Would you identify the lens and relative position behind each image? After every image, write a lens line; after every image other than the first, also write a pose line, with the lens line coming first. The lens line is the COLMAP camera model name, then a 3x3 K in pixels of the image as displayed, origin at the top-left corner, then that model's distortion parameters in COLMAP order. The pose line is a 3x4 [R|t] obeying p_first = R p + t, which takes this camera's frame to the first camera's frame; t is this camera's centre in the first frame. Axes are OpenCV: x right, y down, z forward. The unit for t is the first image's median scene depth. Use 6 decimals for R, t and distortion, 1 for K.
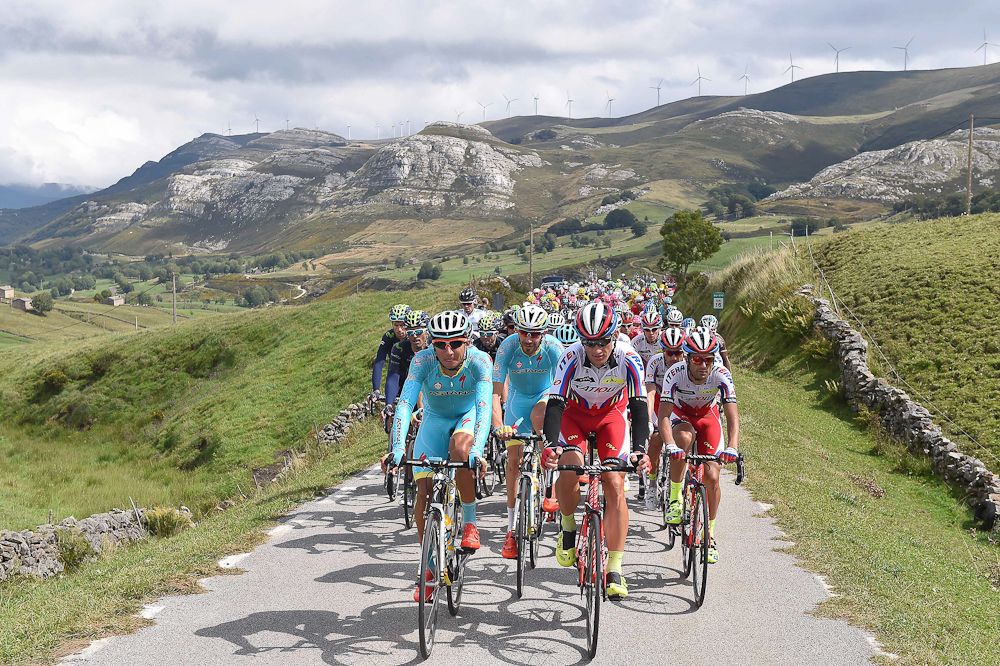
lens RADIAL K [[1465.7, 0, 500.0], [0, 1465.7, 333.0], [0, 0, 1]] dist [0.153675, 0.016367]
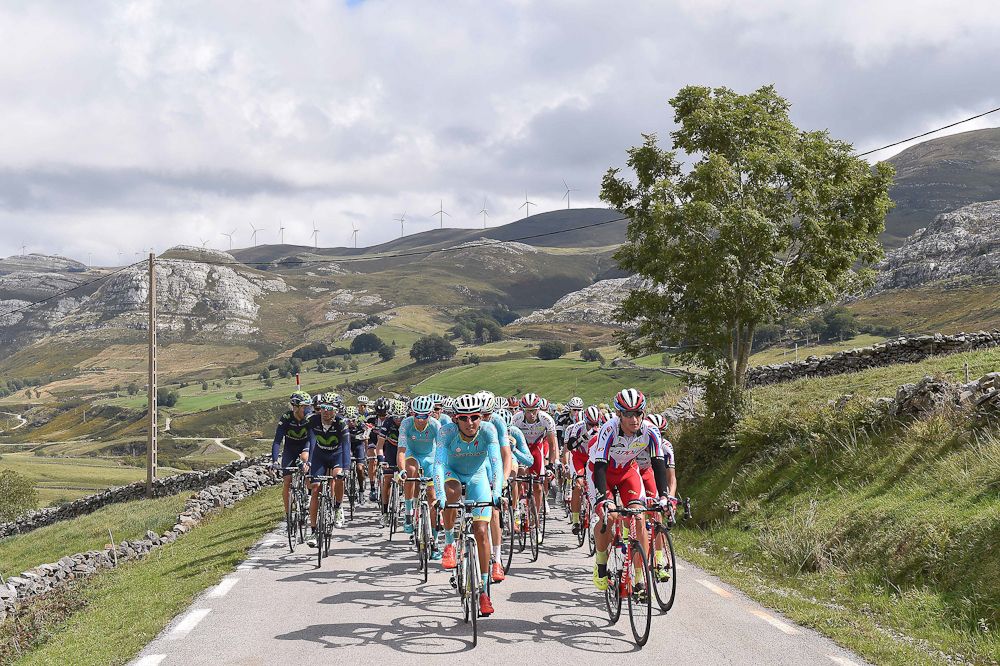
lens RADIAL K [[1403.2, 0, 500.0], [0, 1403.2, 333.0], [0, 0, 1]] dist [0.126646, -0.032730]
pose [[0.984343, 0.001535, 0.176259, 0.002832], [0.013902, 0.996171, -0.086314, -0.001624], [-0.175716, 0.087413, 0.980552, 0.049772]]
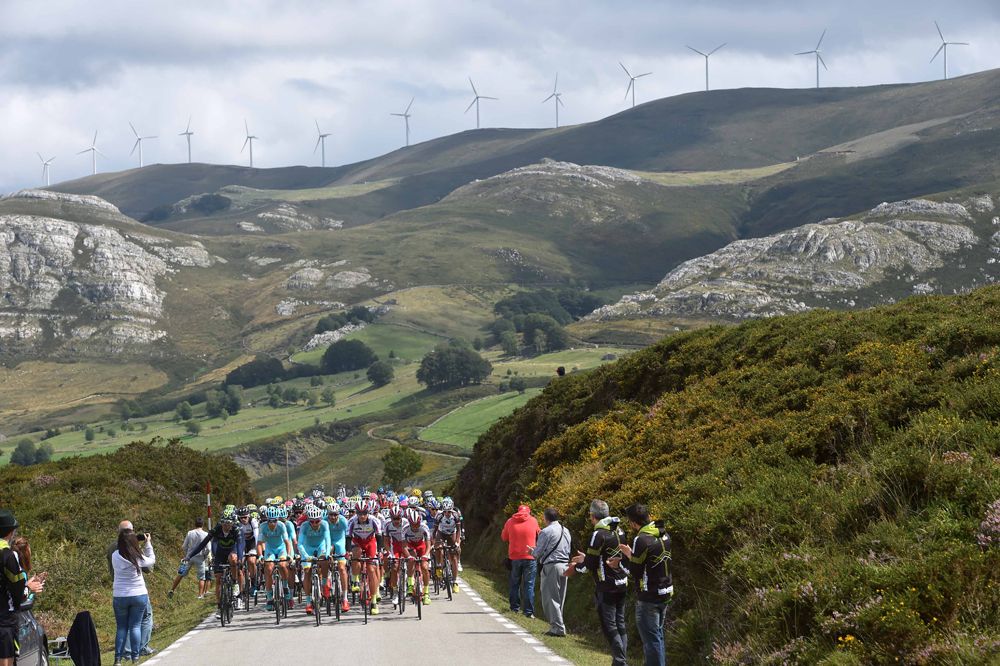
lens RADIAL K [[2770.8, 0, 500.0], [0, 2770.8, 333.0], [0, 0, 1]] dist [0.313956, -0.258115]
pose [[0.990365, -0.023360, 0.136497, -0.009439], [0.034036, 0.996495, -0.076416, 0.001188], [-0.134233, 0.080326, 0.987689, -0.107532]]
